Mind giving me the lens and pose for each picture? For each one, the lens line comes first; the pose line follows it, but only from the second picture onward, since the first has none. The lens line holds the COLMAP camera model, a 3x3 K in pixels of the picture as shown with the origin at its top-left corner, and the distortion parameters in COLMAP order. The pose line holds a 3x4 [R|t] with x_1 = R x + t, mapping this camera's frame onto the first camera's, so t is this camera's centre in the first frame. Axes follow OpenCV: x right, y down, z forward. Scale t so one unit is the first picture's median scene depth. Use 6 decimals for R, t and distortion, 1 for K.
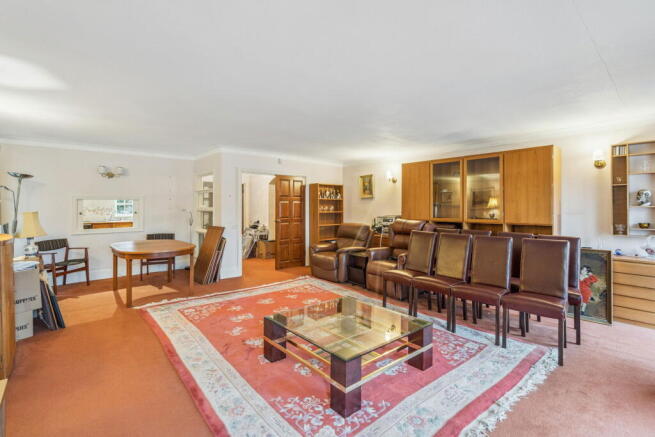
lens RADIAL K [[290.5, 0, 328.2], [0, 290.5, 208.4], [0, 0, 1]] dist [0.000152, 0.000096]
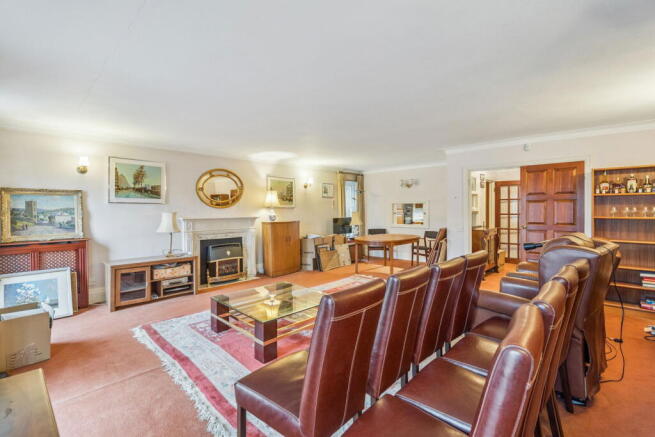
lens RADIAL K [[290.5, 0, 328.2], [0, 290.5, 208.4], [0, 0, 1]] dist [0.000152, 0.000096]
pose [[0.123760, 0.002929, -0.992308, 0.757619], [0.001014, 0.999995, 0.003078, -0.011649], [0.992312, -0.001387, 0.123756, 0.588748]]
